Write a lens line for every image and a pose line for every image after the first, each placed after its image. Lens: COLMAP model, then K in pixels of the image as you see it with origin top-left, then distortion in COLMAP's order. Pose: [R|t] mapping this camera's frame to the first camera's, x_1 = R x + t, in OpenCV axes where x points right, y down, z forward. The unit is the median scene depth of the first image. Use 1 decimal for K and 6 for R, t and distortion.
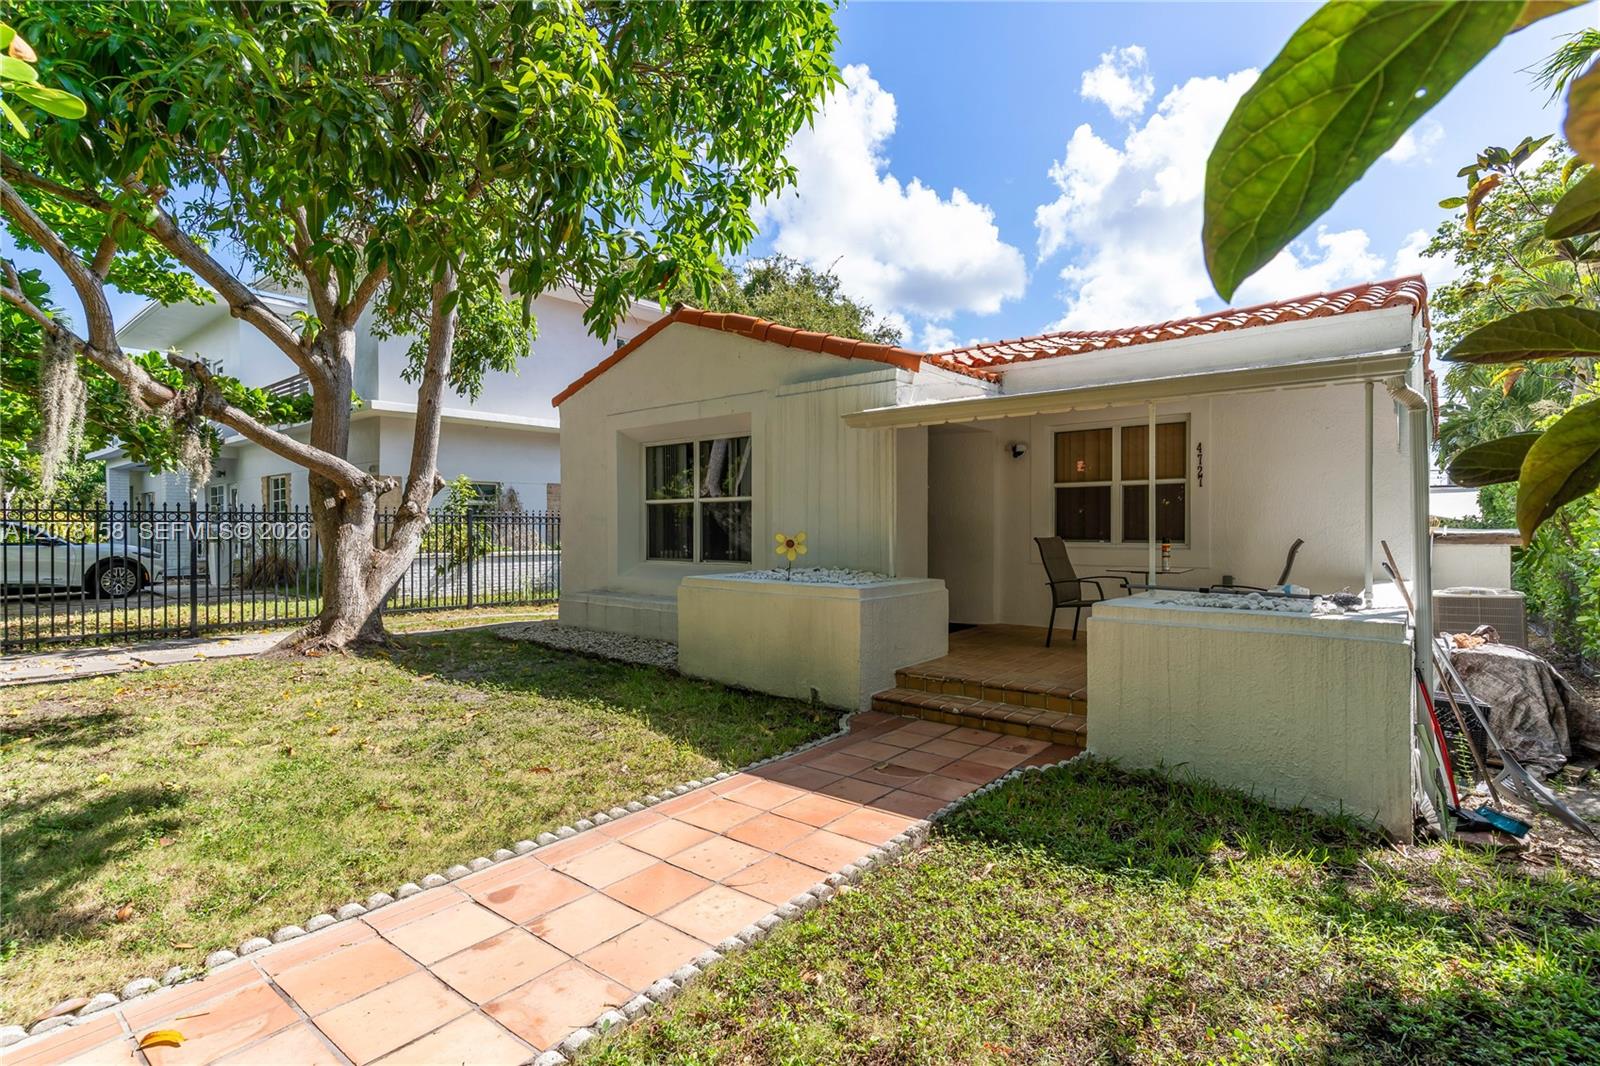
lens RADIAL K [[778.2, 0, 802.2], [0, 778.2, 533.4], [0, 0, 1]] dist [0.004428, -0.002060]
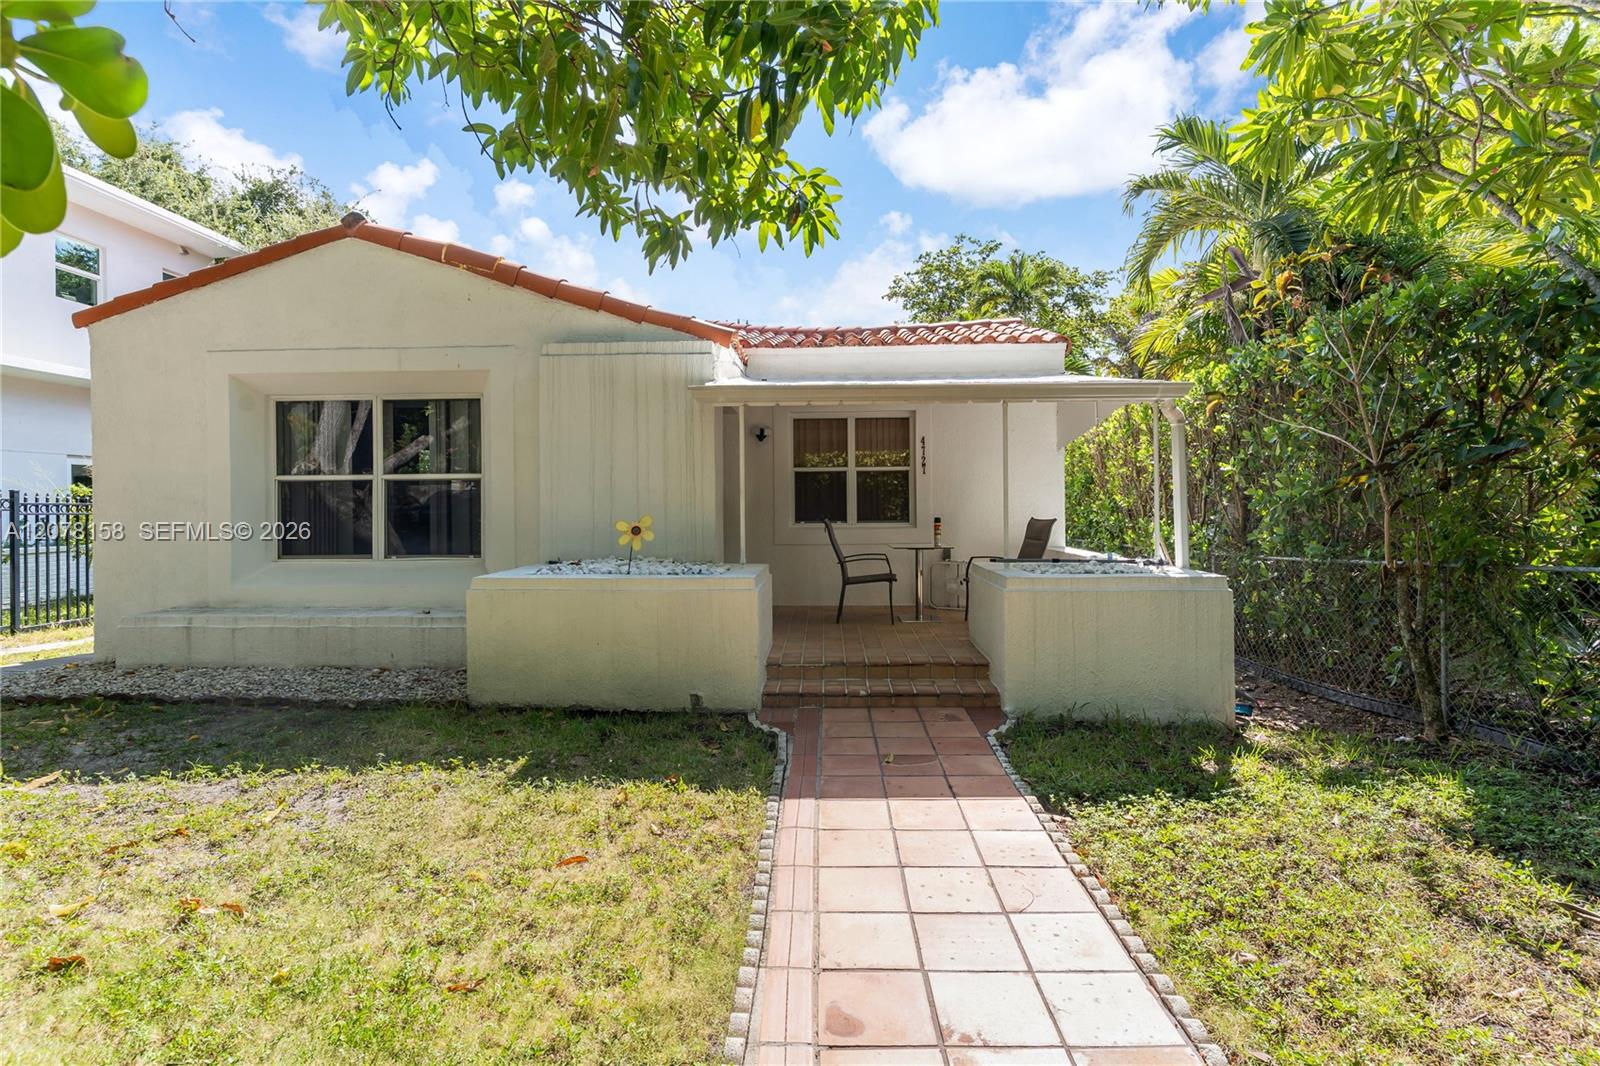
lens RADIAL K [[778.2, 0, 799.6], [0, 778.2, 520.5], [0, 0, 1]] dist [0.004428, -0.002060]
pose [[0.791498, -0.016274, 0.610955, -0.362528], [0.012755, 0.999868, 0.010108, -0.004624], [-0.611038, -0.000208, 0.791601, 0.192289]]
